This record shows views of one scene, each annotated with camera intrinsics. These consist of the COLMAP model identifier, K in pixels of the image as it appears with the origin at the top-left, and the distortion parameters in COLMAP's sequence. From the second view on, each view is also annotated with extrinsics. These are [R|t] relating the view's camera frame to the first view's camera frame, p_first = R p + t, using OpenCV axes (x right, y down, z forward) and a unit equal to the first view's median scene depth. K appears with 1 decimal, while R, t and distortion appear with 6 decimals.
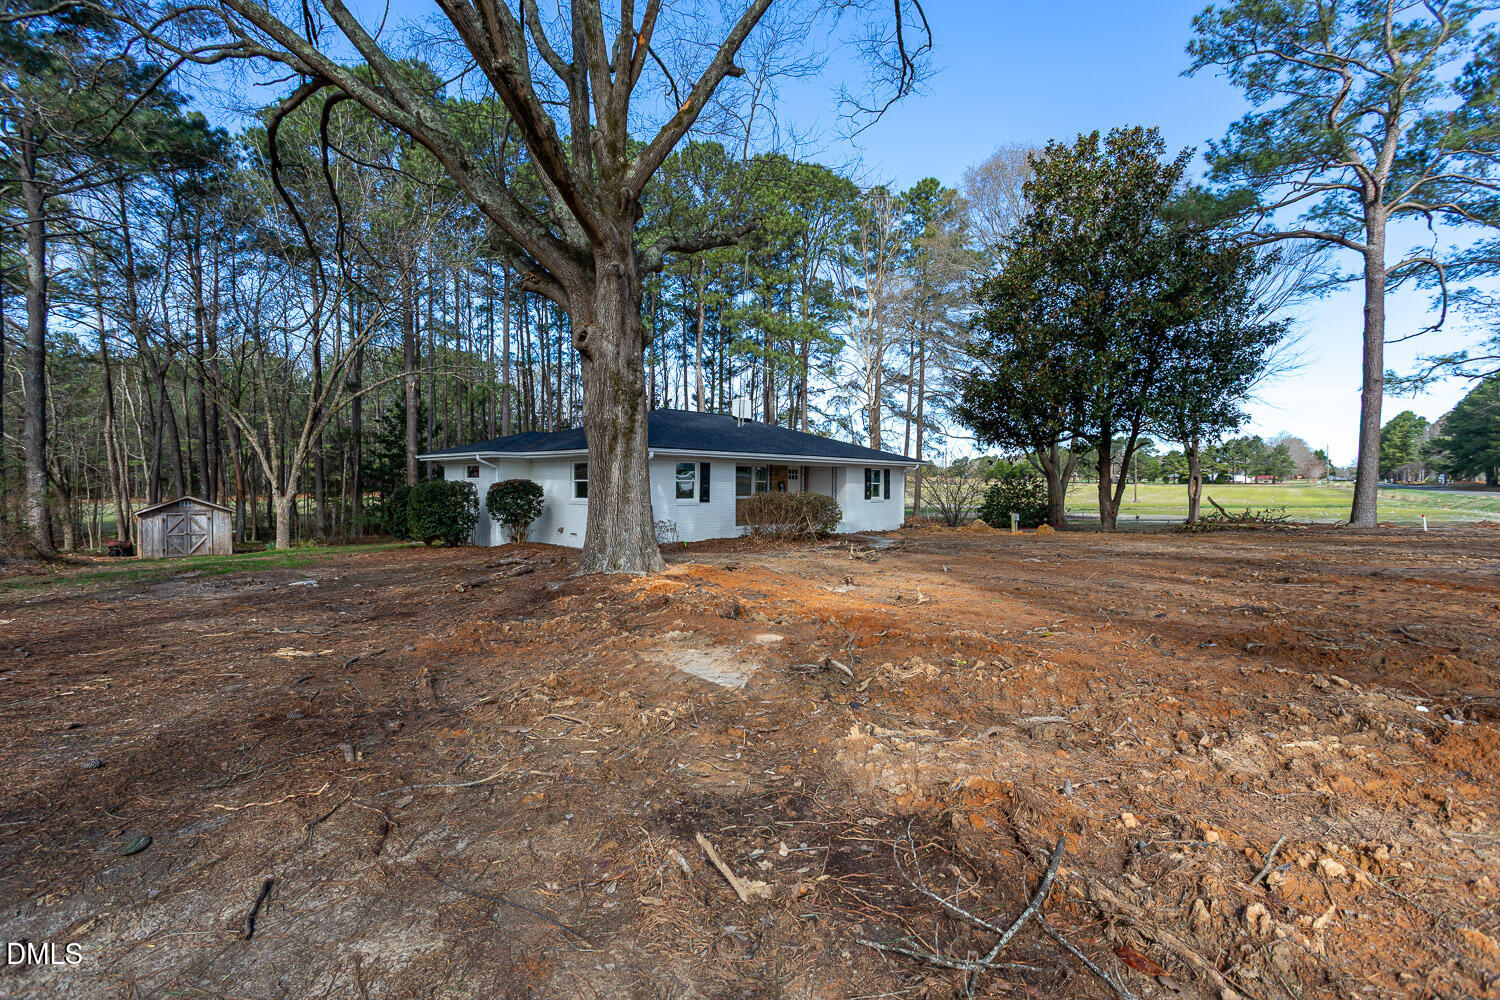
lens RADIAL K [[709.8, 0, 746.2], [0, 709.8, 496.7], [0, 0, 1]] dist [0.013460, 0.000794]
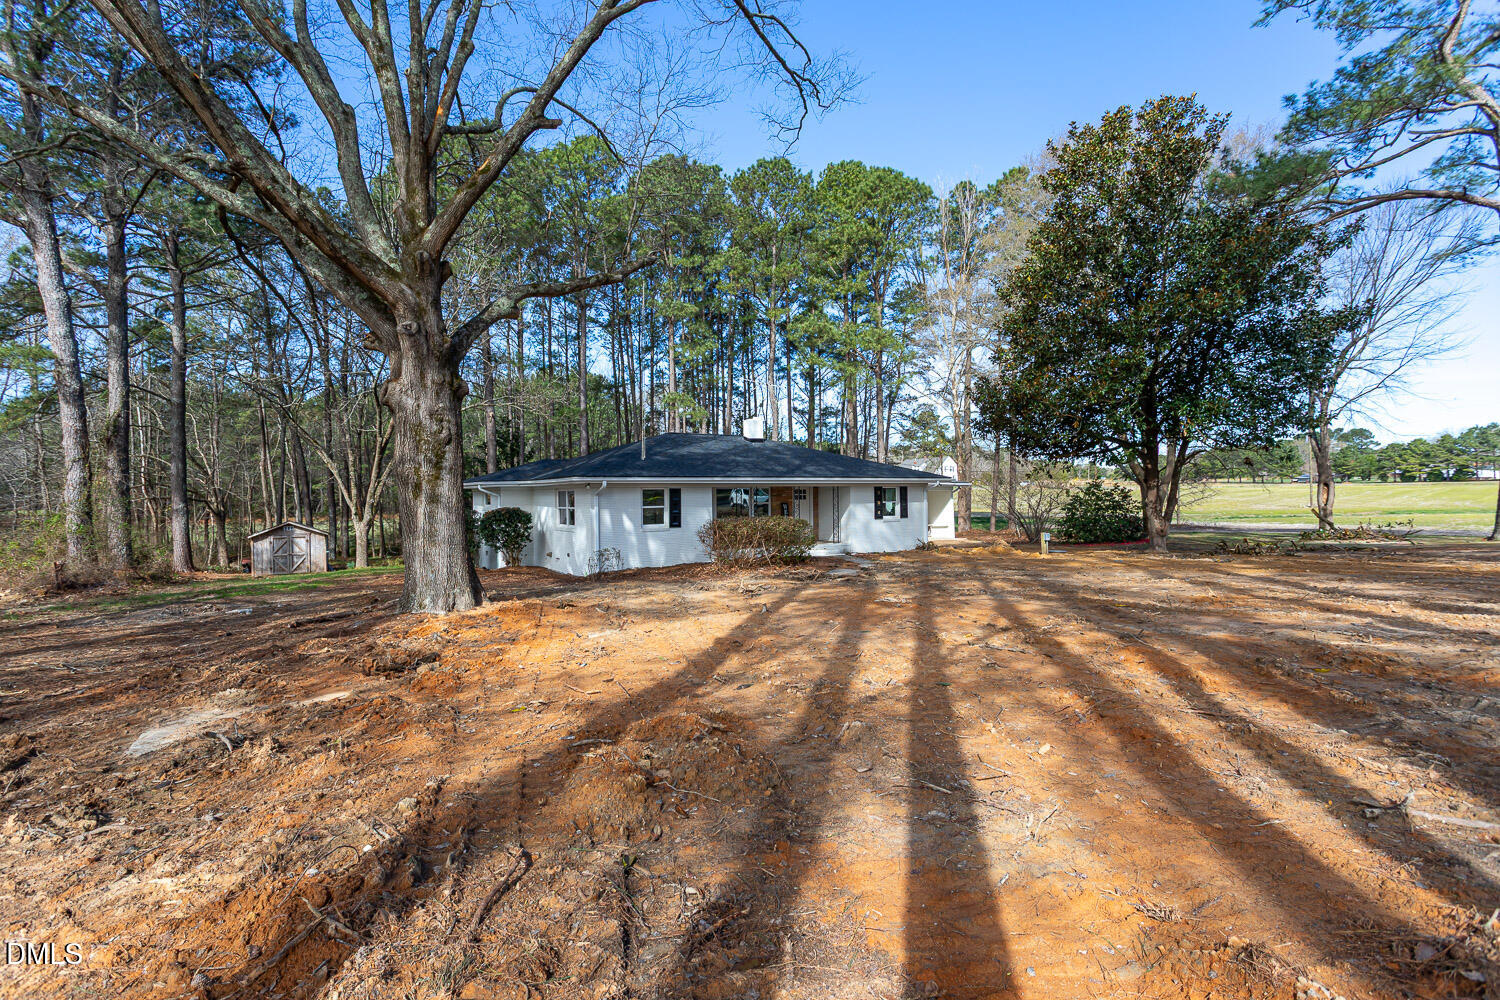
lens RADIAL K [[709.8, 0, 754.7], [0, 709.8, 498.6], [0, 0, 1]] dist [0.013460, 0.000794]
pose [[0.977614, -0.016616, -0.209750, 0.469476], [0.015190, 0.999849, -0.008405, -0.040869], [0.209858, 0.005031, 0.977719, 0.056206]]
